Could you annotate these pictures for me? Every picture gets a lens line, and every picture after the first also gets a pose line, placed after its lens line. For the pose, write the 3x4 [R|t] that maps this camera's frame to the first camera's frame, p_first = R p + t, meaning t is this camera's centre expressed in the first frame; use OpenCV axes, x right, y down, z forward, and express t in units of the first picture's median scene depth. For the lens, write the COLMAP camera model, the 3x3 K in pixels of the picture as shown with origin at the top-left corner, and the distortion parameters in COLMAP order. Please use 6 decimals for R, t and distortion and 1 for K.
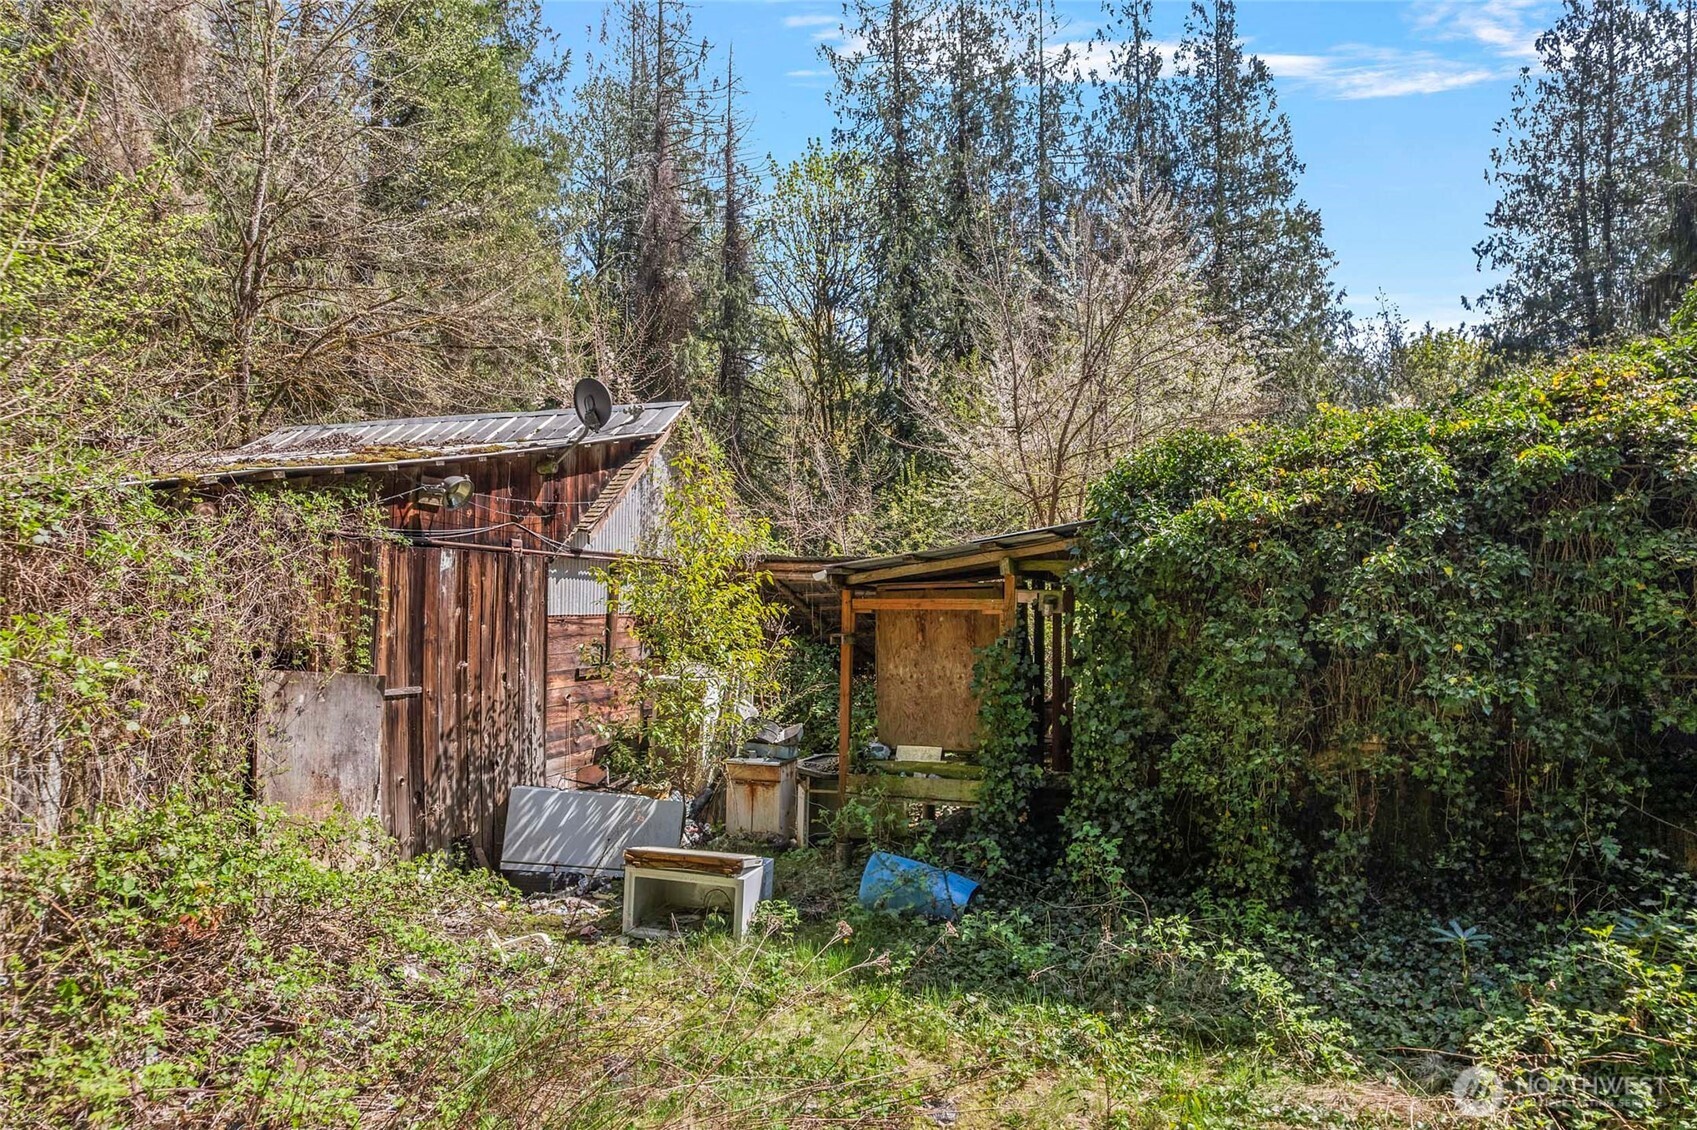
lens RADIAL K [[1098.0, 0, 848.5], [0, 1098.0, 565.0], [0, 0, 1]] dist [-0.087446, 0.085216]
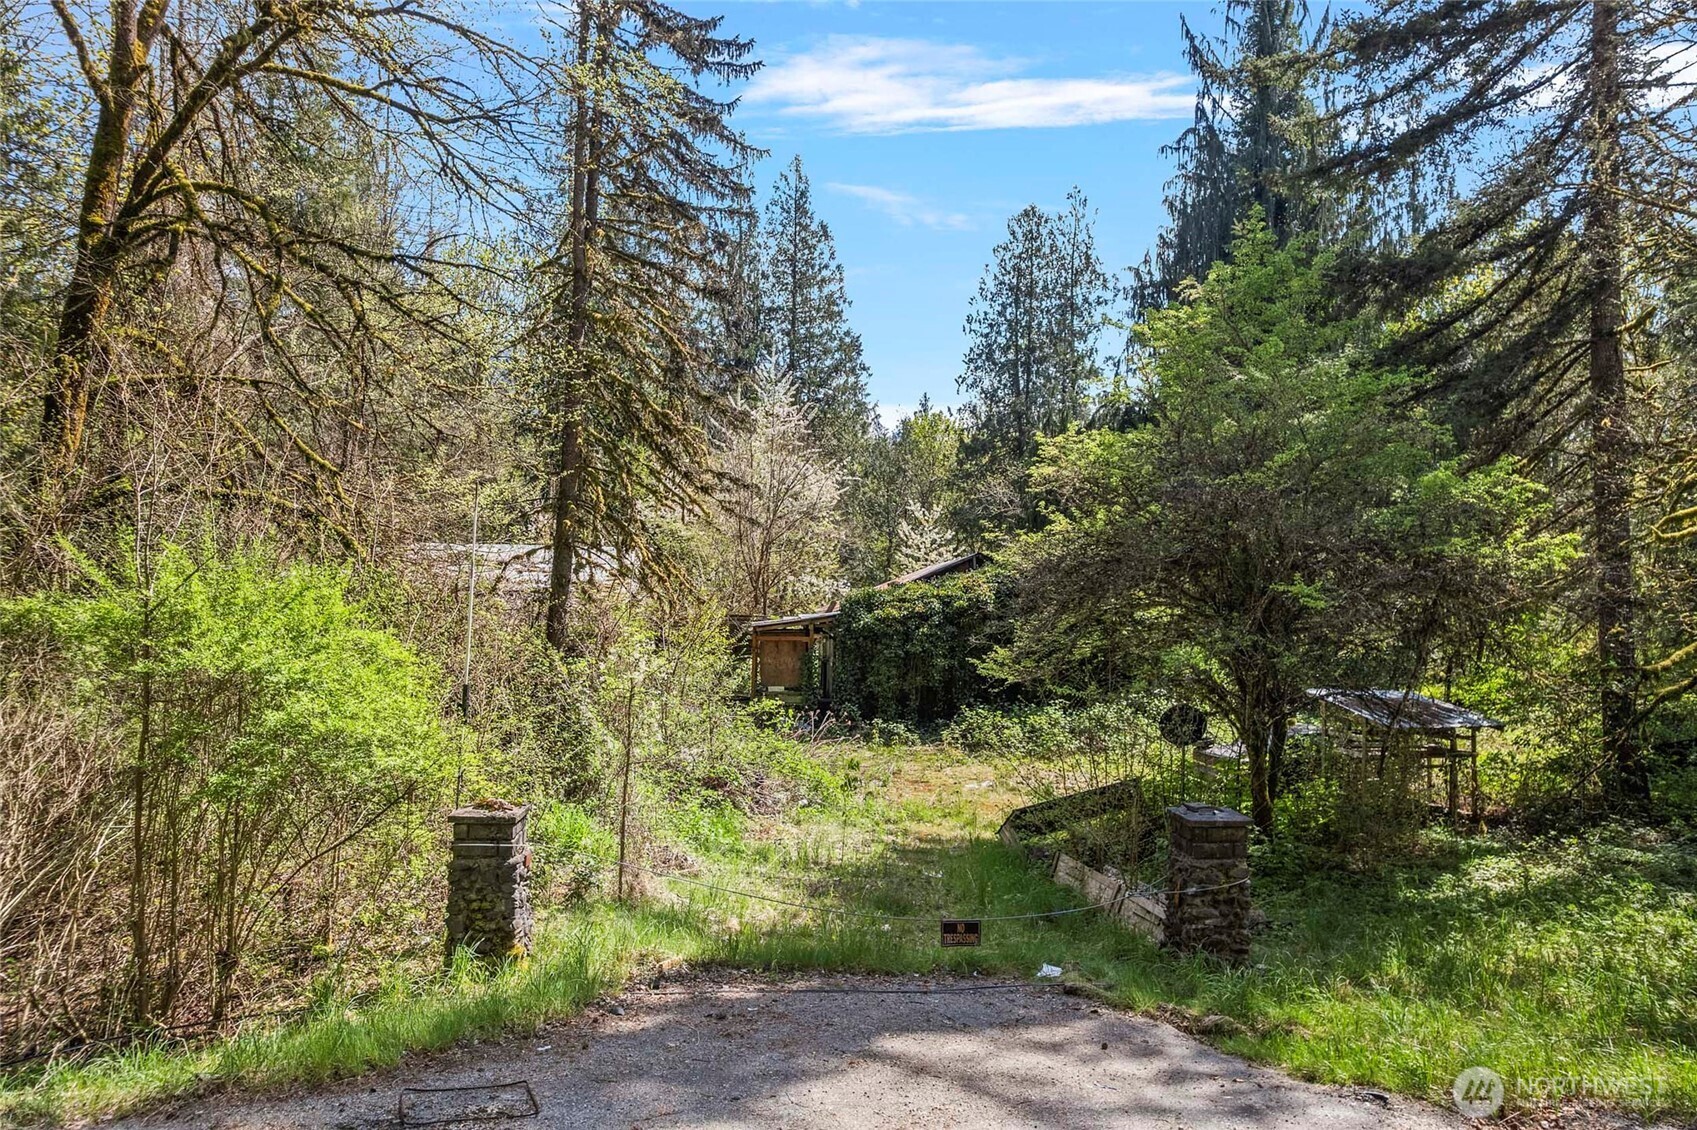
lens RADIAL K [[1092.9, 0, 848.5], [0, 1092.9, 565.0], [0, 0, 1]] dist [-0.047374, -0.001421]
pose [[0.908542, 0.018834, 0.417368, -0.197295], [-0.021390, 0.999770, 0.001447, -0.033623], [-0.417245, -0.010242, 0.908736, -0.347237]]
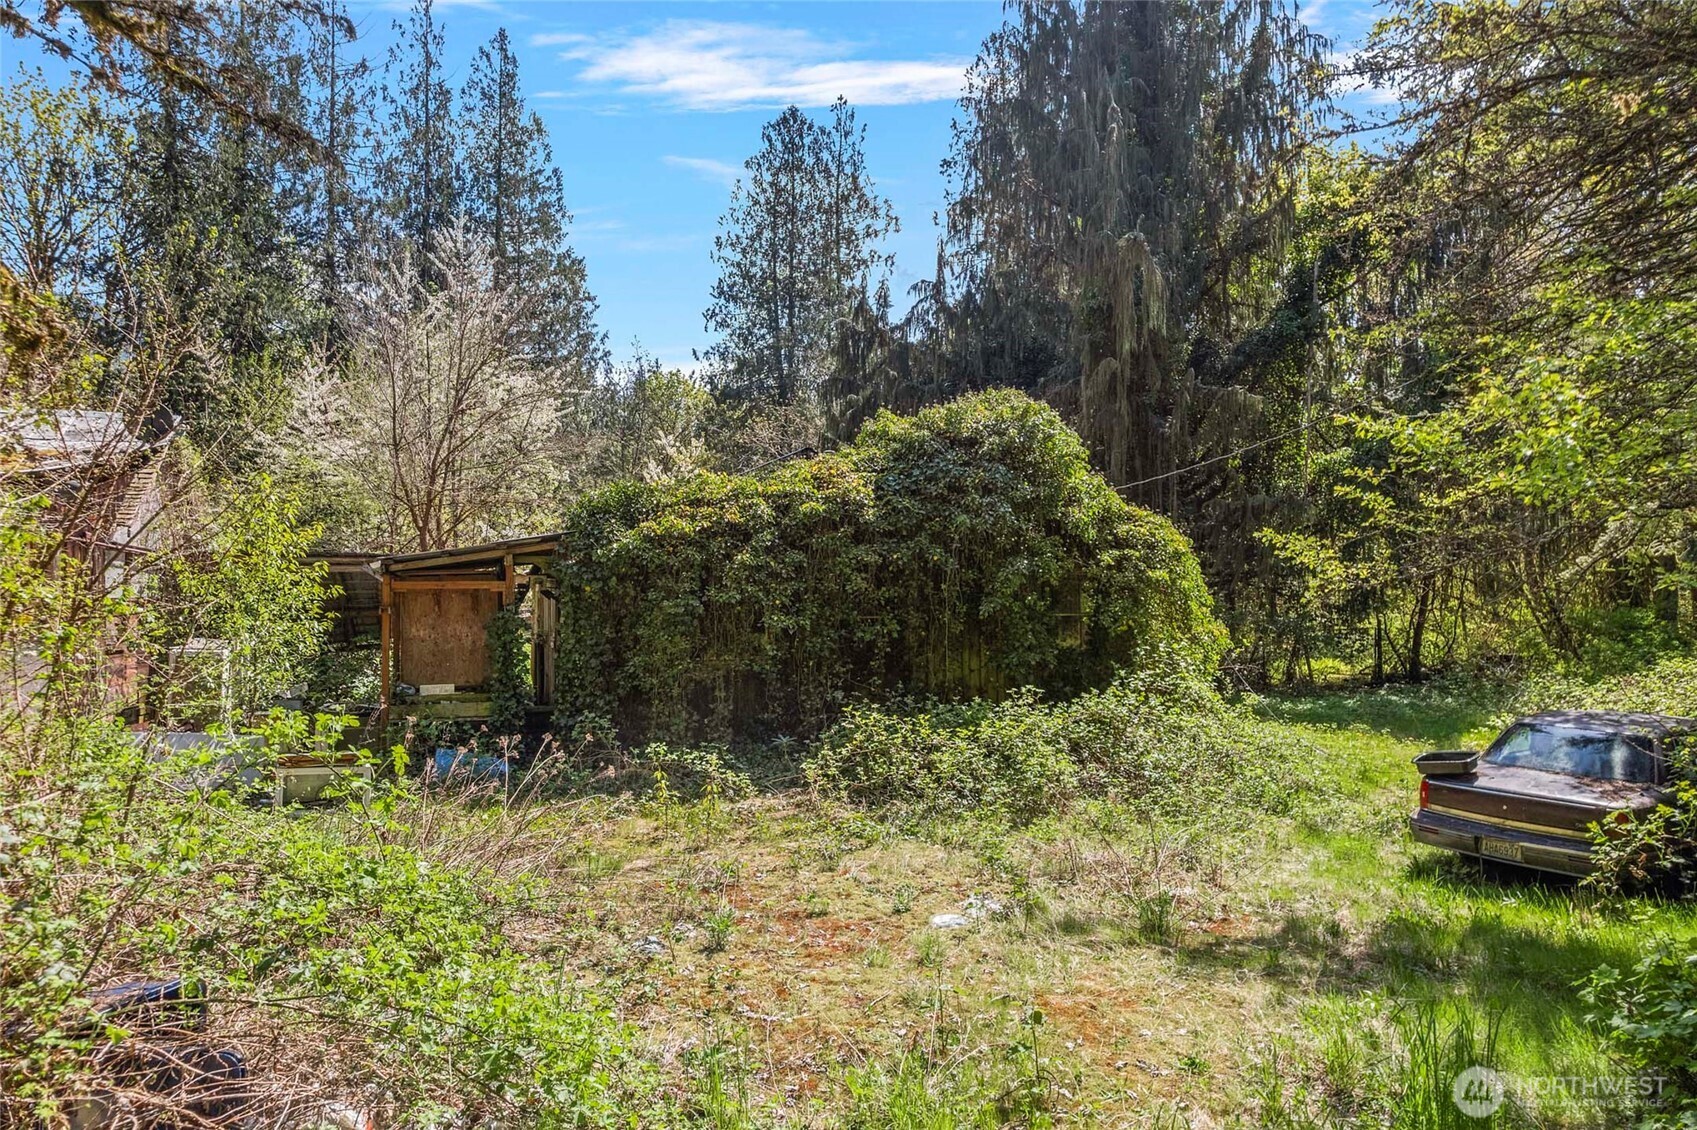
lens RADIAL K [[1092.9, 0, 848.5], [0, 1092.9, 565.0], [0, 0, 1]] dist [-0.047374, -0.001421]
pose [[0.776019, 0.008445, 0.630653, -0.083447], [-0.006859, 0.999964, -0.004951, 0.002376], [-0.630672, -0.000484, 0.776049, -0.089683]]
